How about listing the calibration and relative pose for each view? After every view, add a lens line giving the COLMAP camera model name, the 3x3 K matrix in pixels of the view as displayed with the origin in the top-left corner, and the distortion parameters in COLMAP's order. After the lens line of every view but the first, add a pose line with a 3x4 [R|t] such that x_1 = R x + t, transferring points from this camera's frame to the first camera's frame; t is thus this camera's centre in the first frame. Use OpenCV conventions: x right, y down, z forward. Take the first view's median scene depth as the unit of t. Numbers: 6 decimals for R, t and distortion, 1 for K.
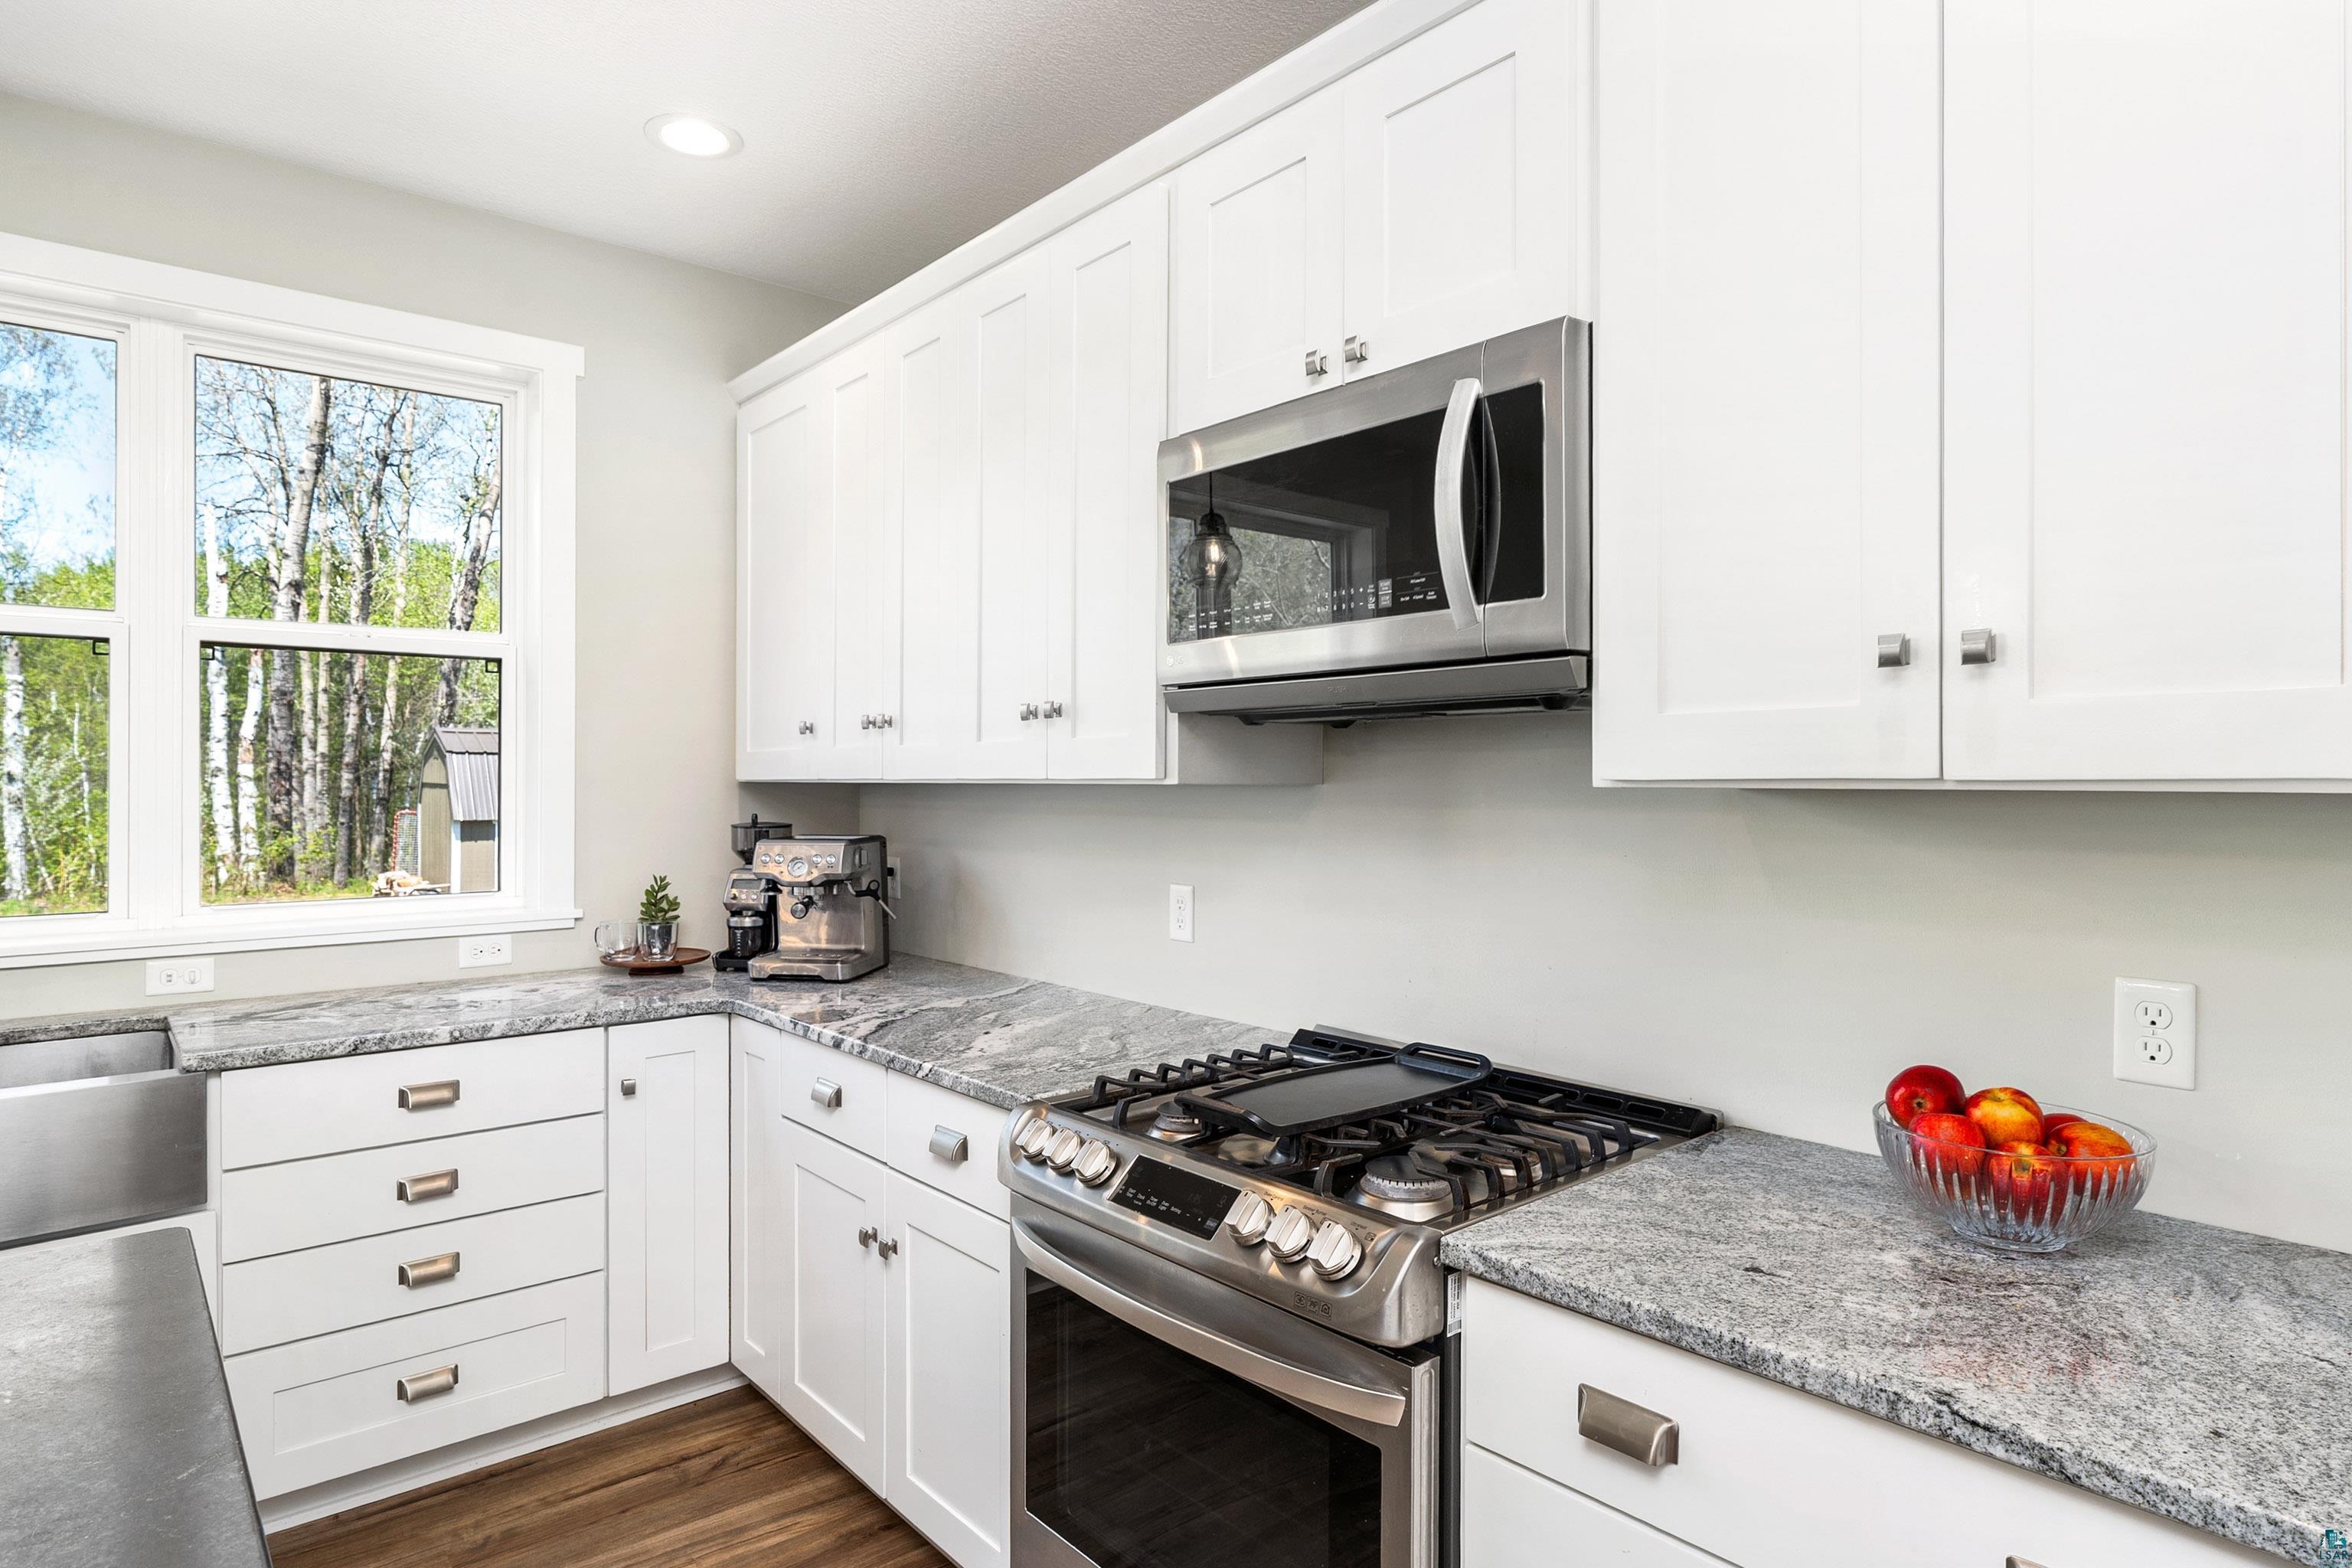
lens RADIAL K [[1300.6, 0, 1167.2], [0, 1300.6, 788.7], [0, 0, 1]] dist [0.003089, 0.000231]
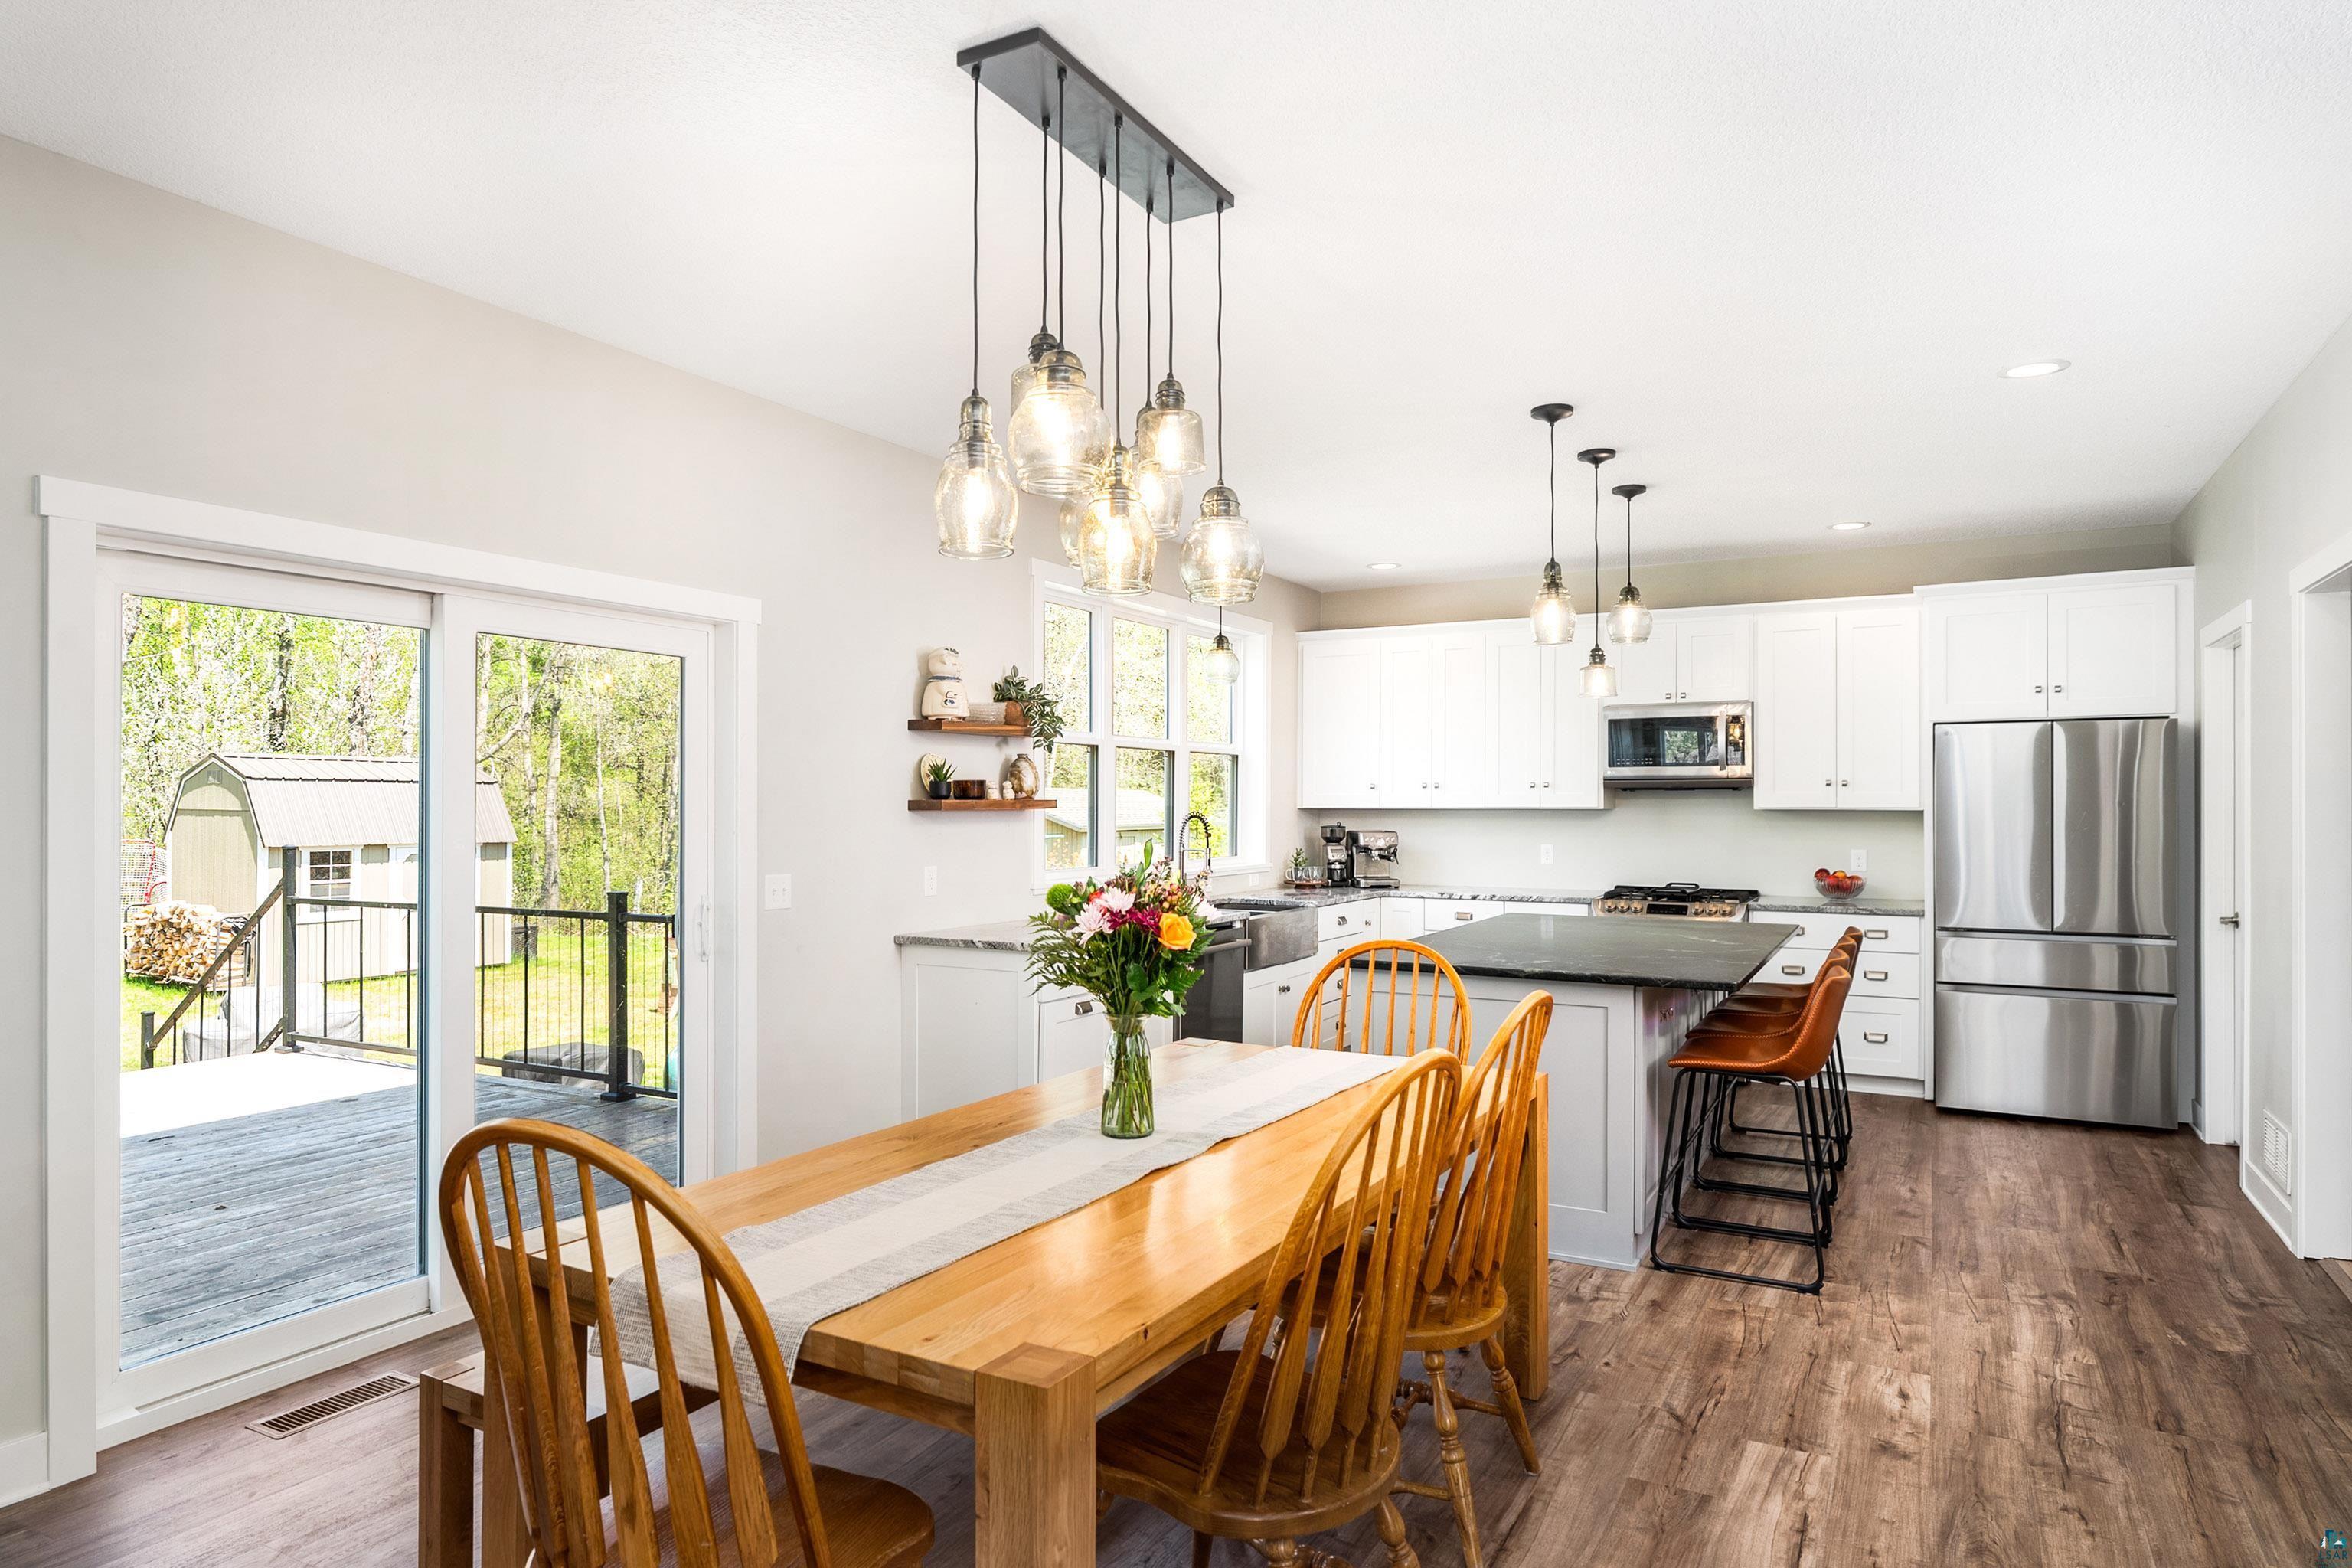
lens RADIAL K [[1376.2, 0, 1182.4], [0, 1376.2, 801.4], [0, 0, 1]] dist [-0.002695, -0.000126]
pose [[0.930570, 0.001986, 0.366109, -2.700676], [0.001904, 0.999946, -0.010264, 0.014466], [-0.366109, 0.010249, 0.930515, -2.216335]]
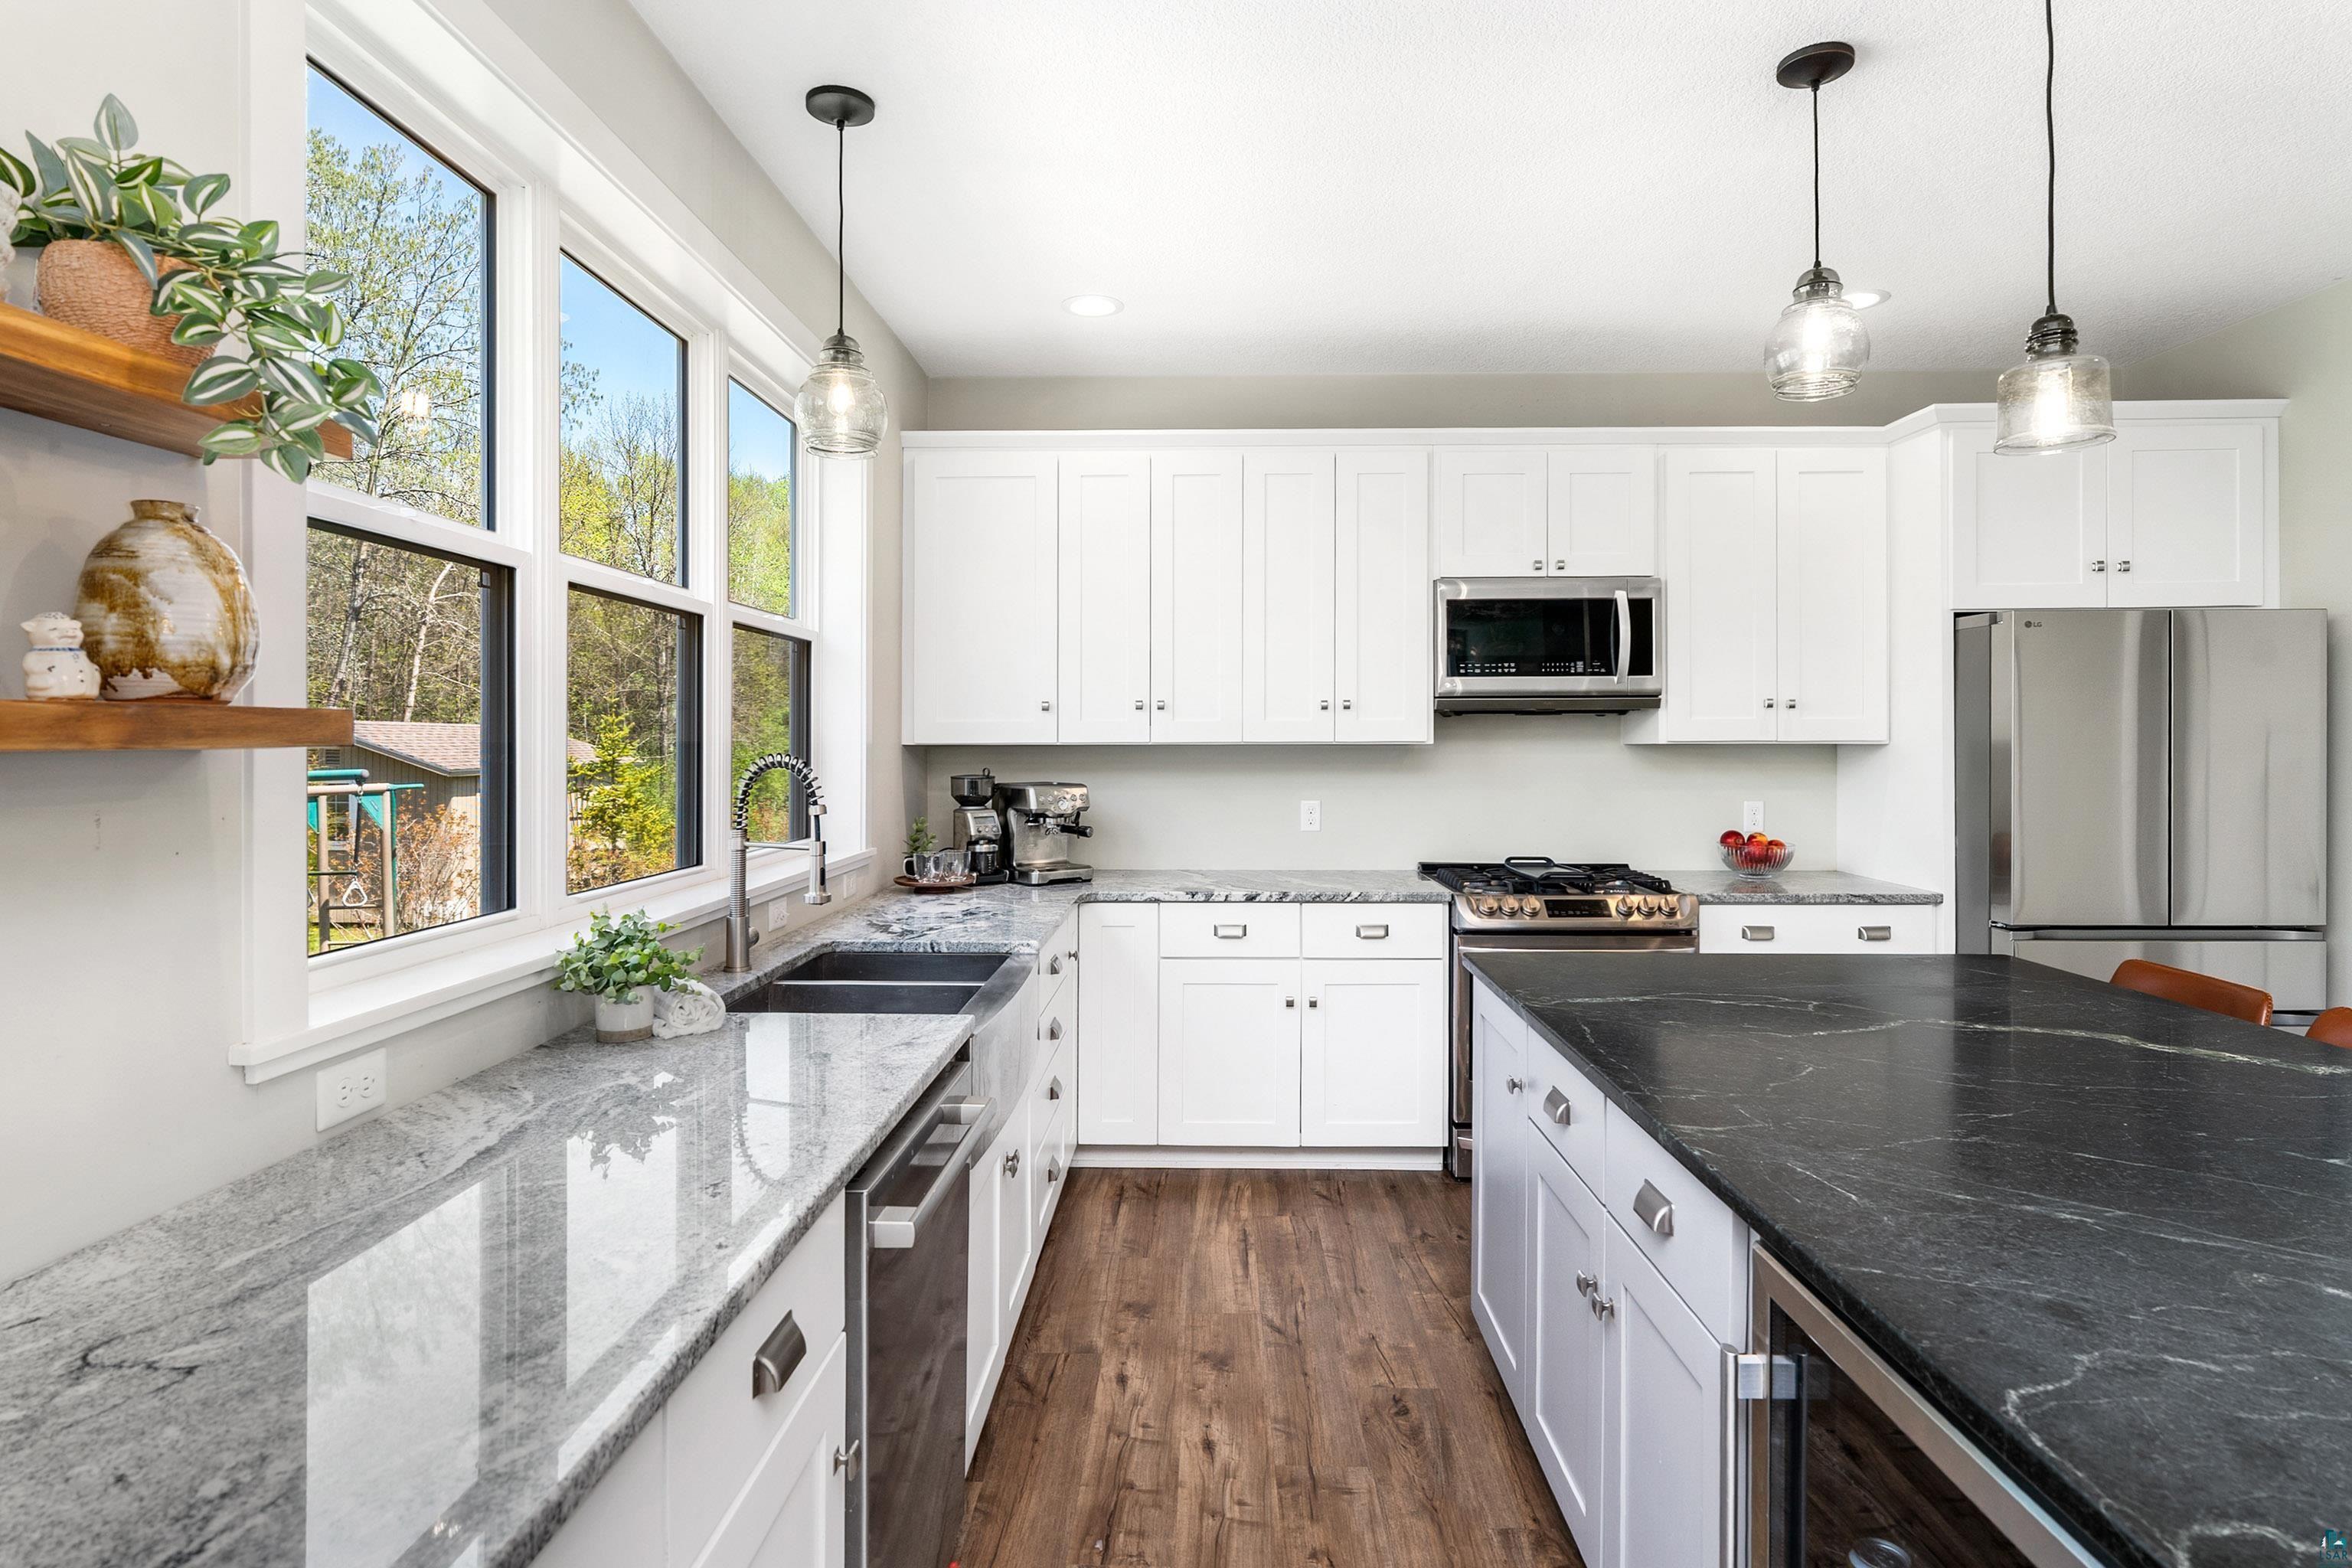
lens RADIAL K [[1189.2, 0, 1174.7], [0, 1189.2, 759.5], [0, 0, 1]] dist [-0.014961, -0.000707]
pose [[0.664414, -0.010783, 0.747287, -1.989462], [0.007613, 0.999942, 0.007660, 0.005501], [-0.747326, 0.000600, 0.664458, 0.067856]]
